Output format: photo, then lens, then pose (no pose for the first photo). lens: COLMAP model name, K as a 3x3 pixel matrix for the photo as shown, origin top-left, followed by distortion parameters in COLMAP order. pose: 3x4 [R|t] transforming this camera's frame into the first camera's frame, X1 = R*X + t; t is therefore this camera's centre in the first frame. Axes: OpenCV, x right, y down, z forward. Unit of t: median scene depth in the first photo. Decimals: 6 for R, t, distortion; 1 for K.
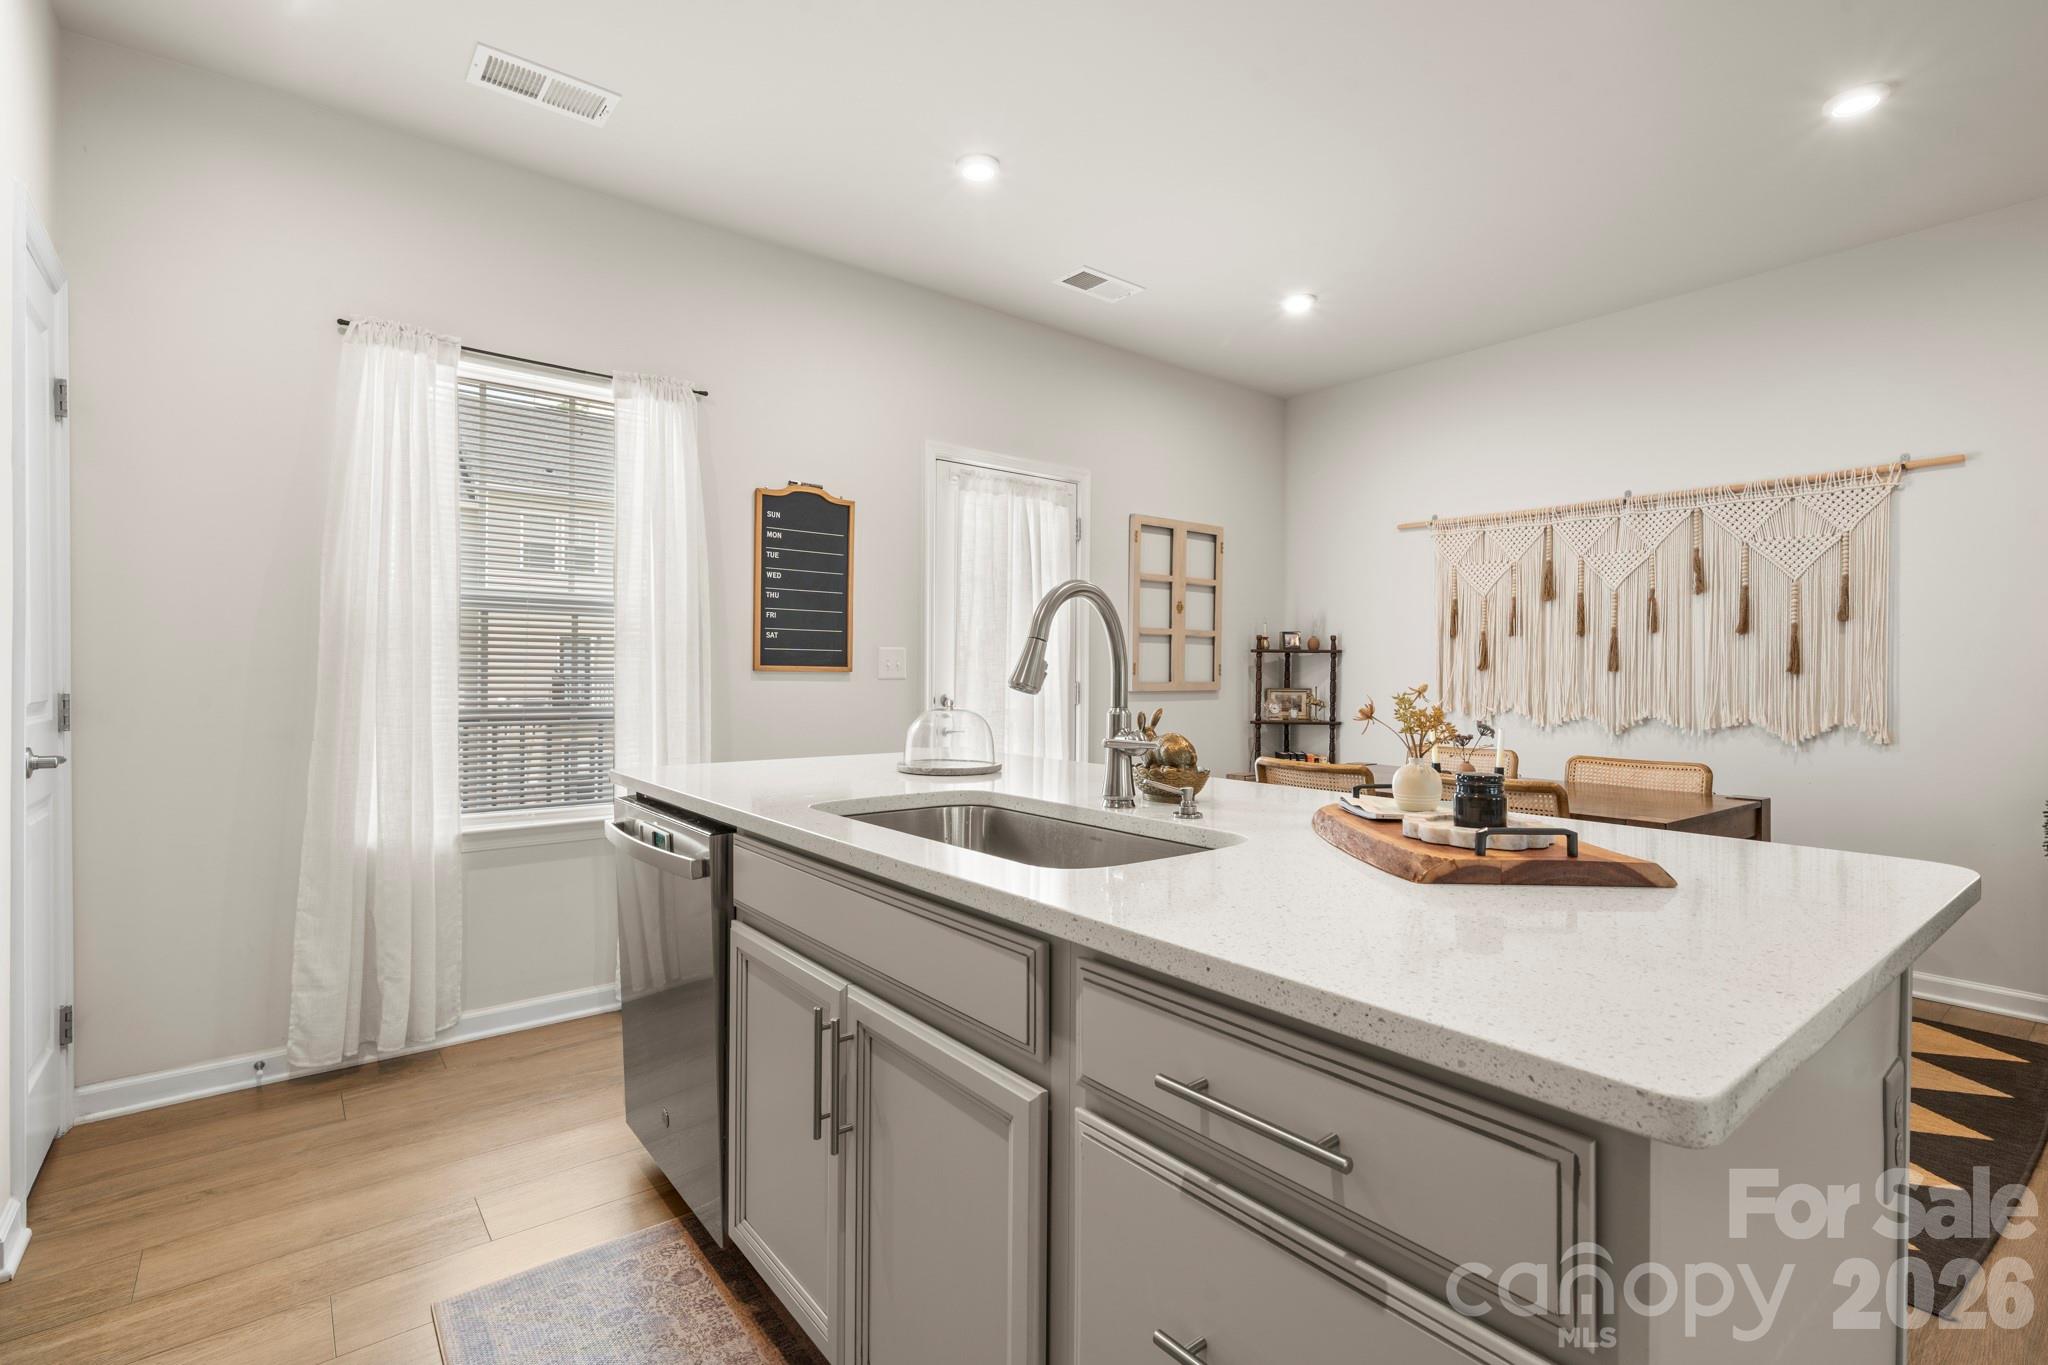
lens RADIAL K [[937.5, 0, 1030.3], [0, 937.5, 673.3], [0, 0, 1]] dist [0.001521, -0.000387]
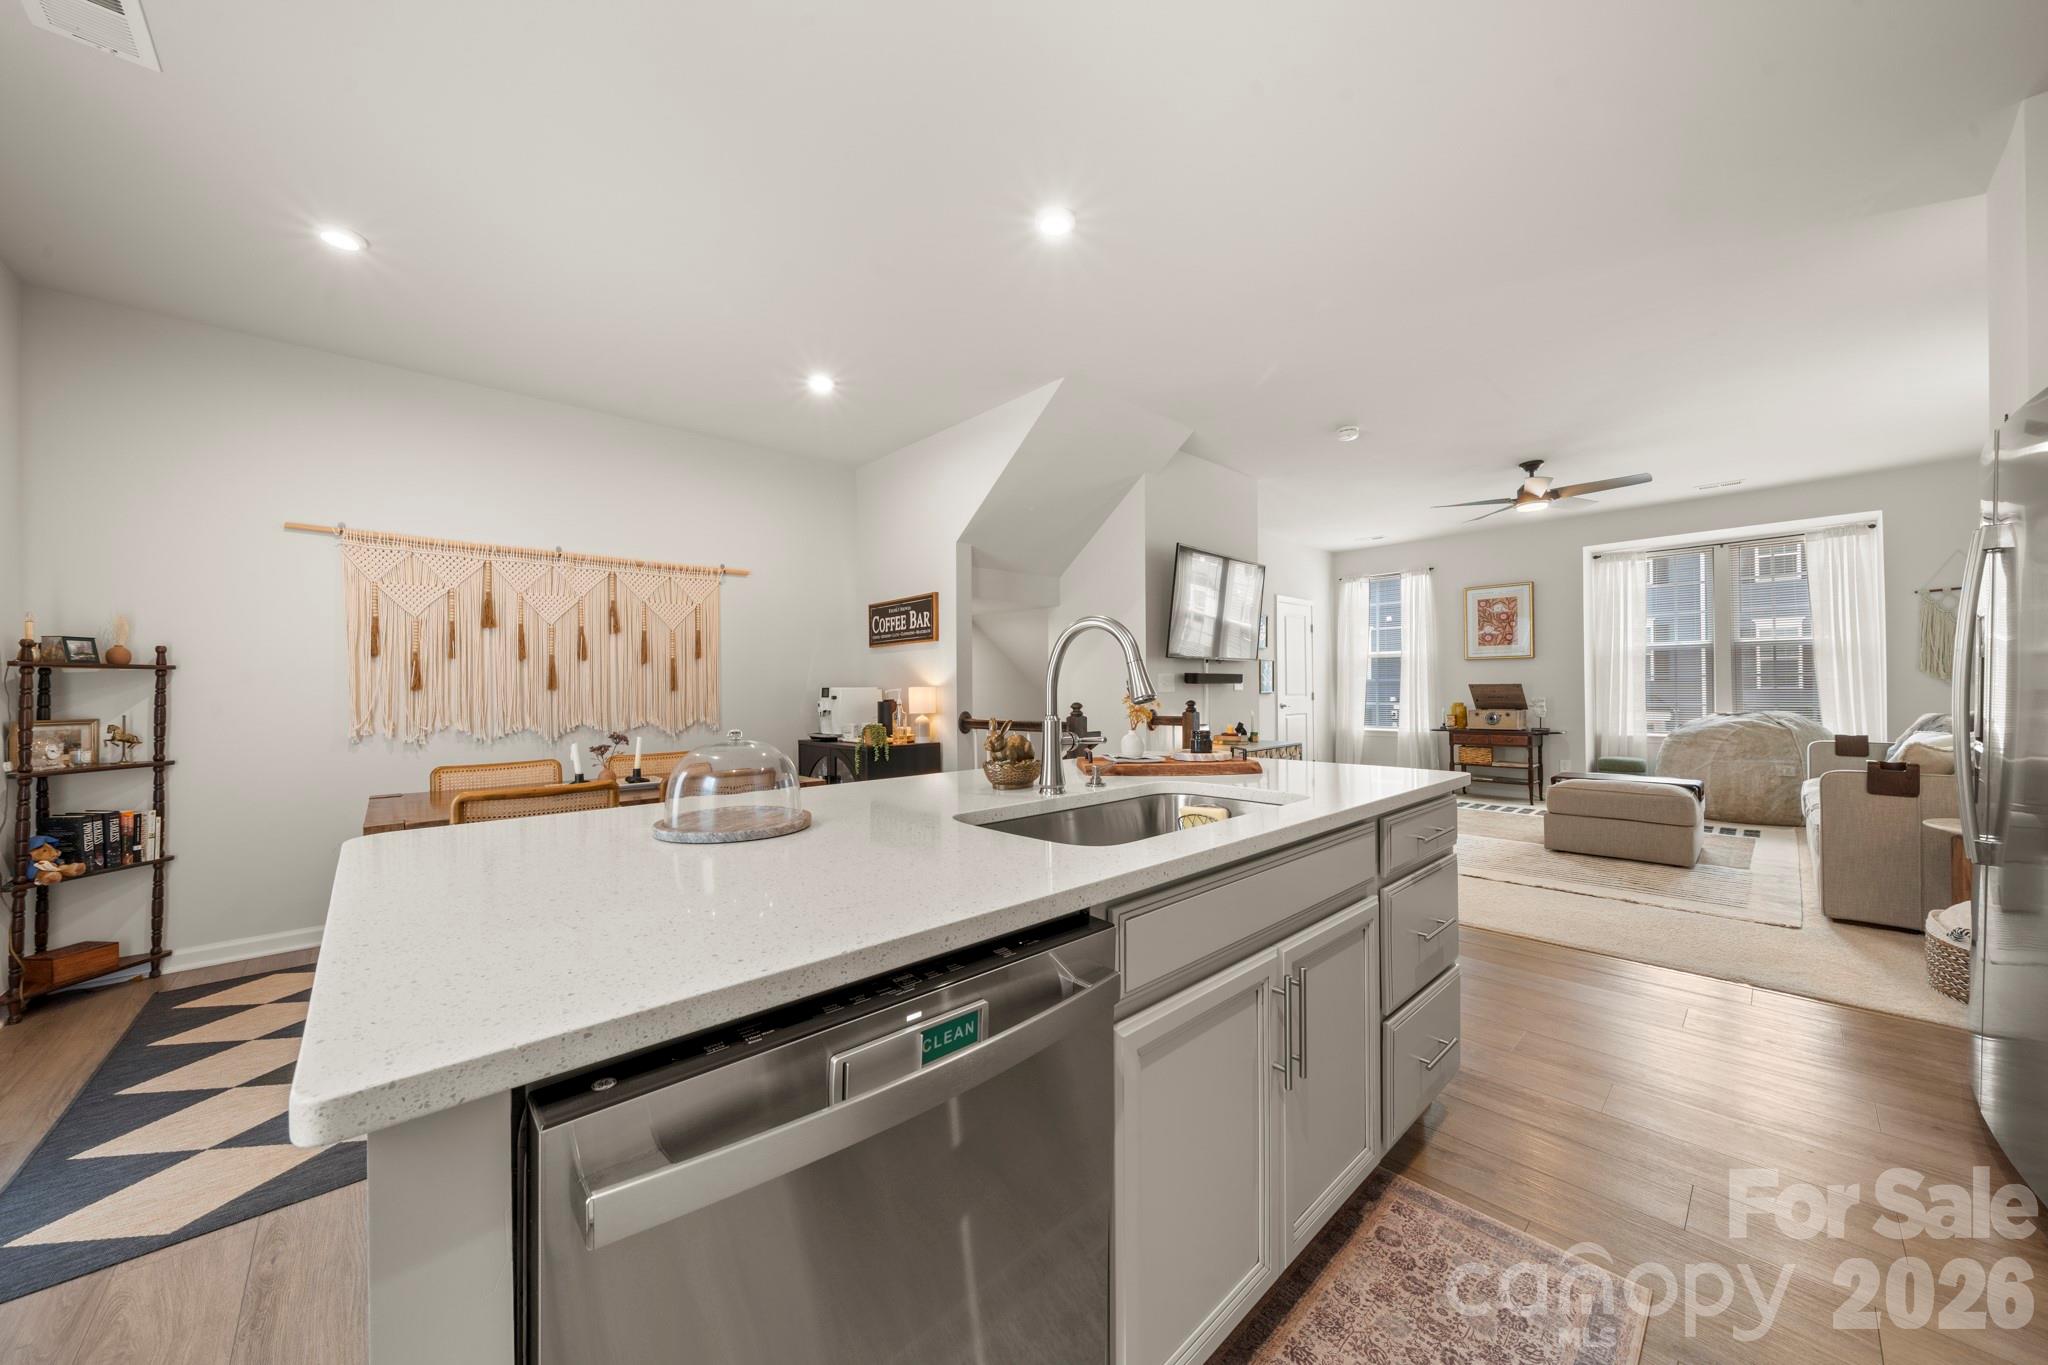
lens RADIAL K [[708.5, 0, 1010.3], [0, 708.5, 685.3], [0, 0, 1]] dist [-0.008580, 0.000203]
pose [[-0.062996, 0.000174, 0.998014, -0.358932], [0.011456, 0.999934, 0.000549, -0.001832], [-0.997948, 0.011468, -0.062993, 0.466768]]
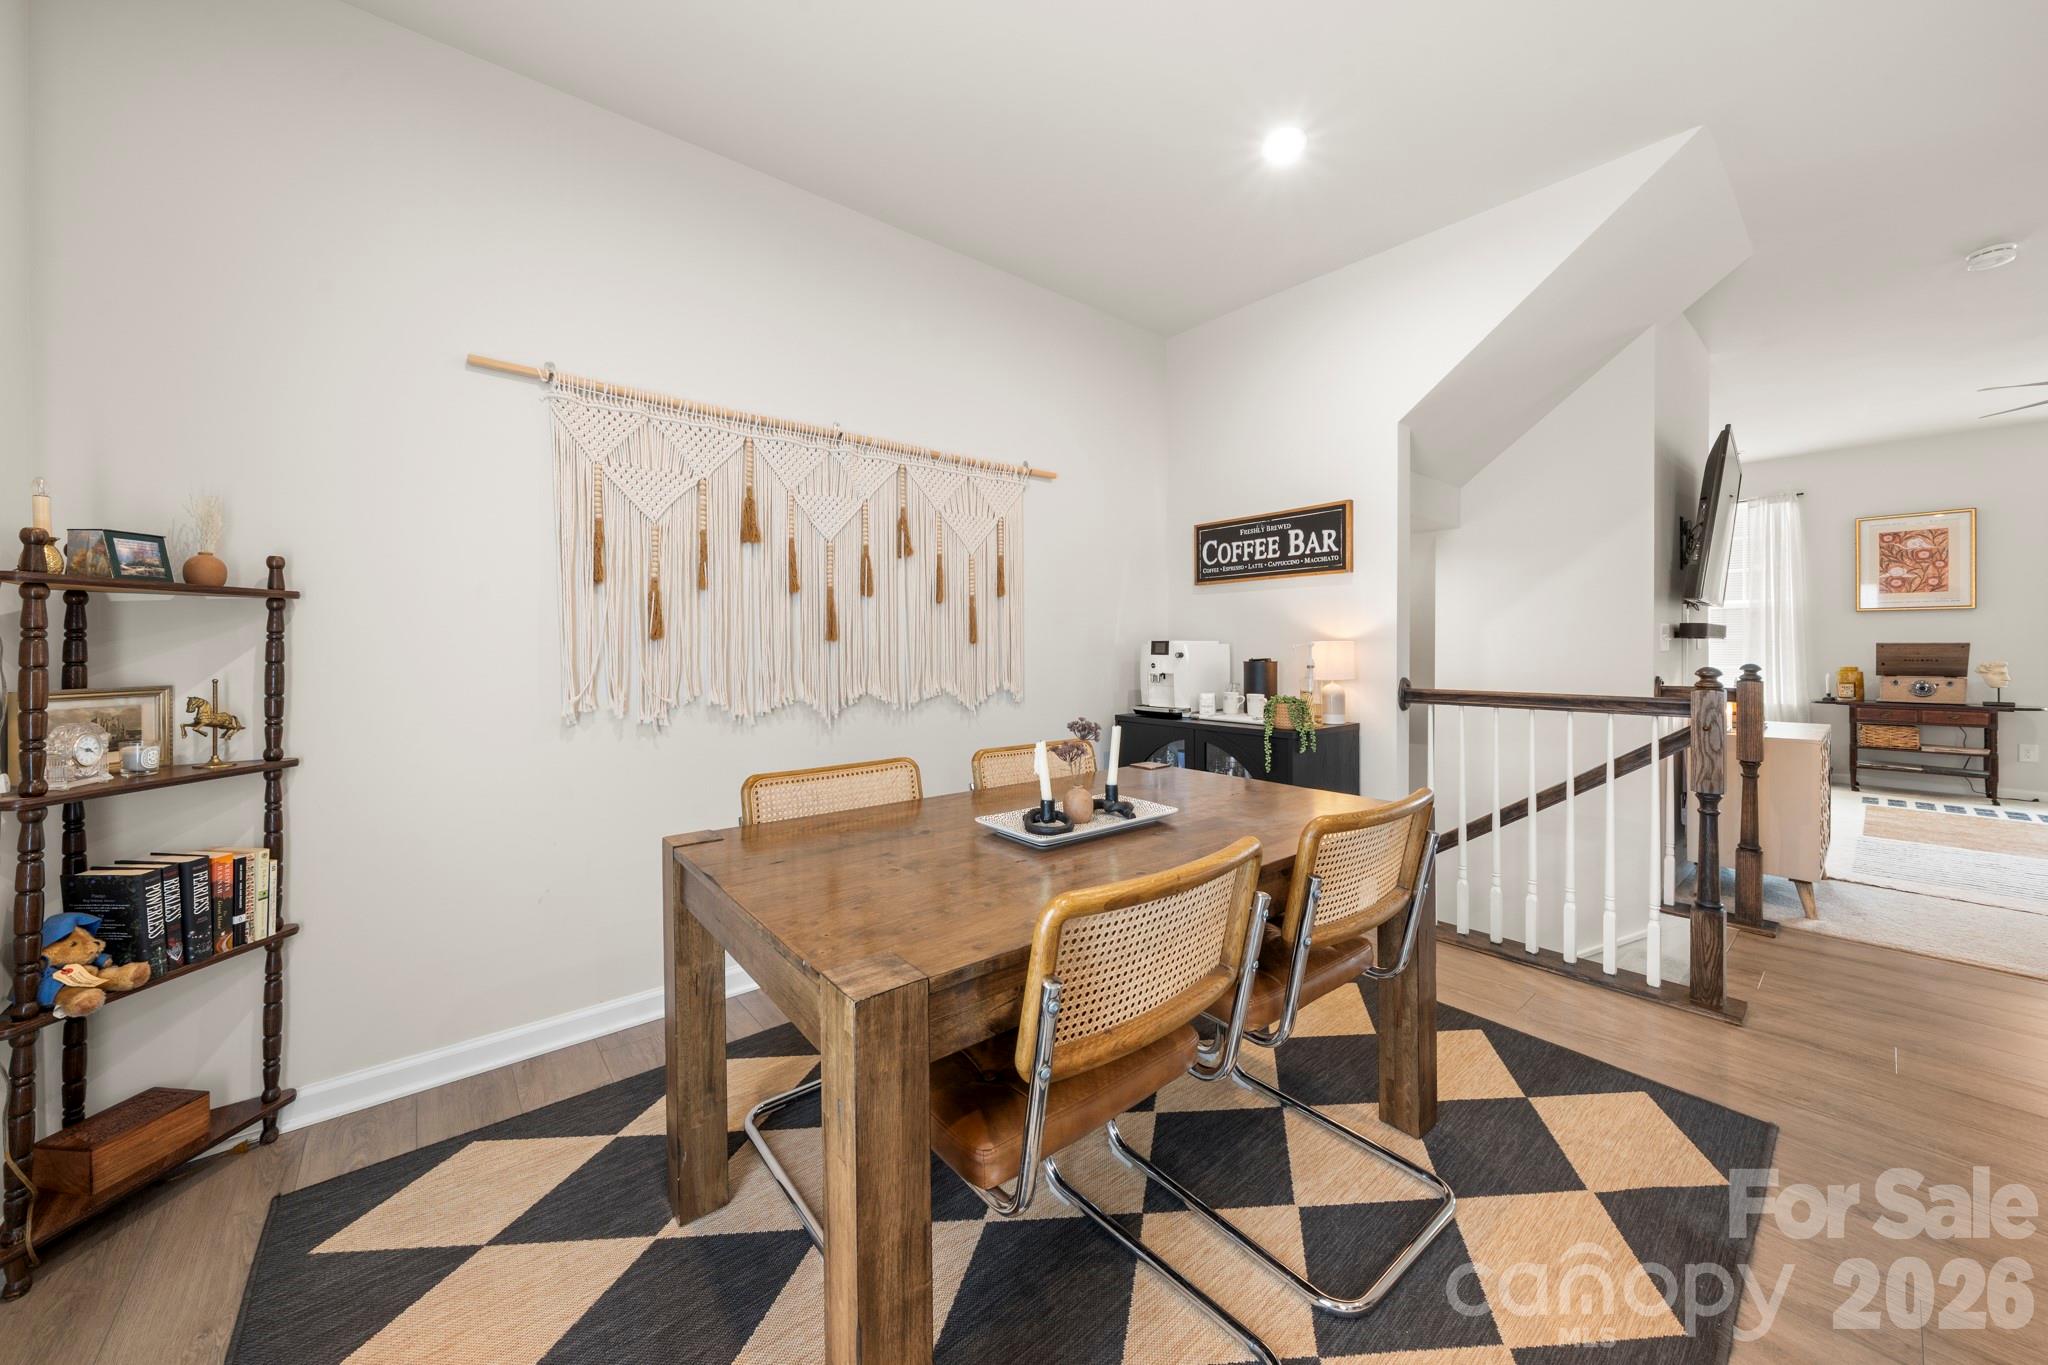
lens RADIAL K [[722.9, 0, 1018.3], [0, 722.9, 649.2], [0, 0, 1]] dist [-0.006935, -0.000249]
pose [[-0.014789, -0.010430, 0.999836, -0.005636], [0.004534, 0.999935, 0.010498, -0.000498], [-0.999880, 0.004689, -0.014740, 0.871723]]
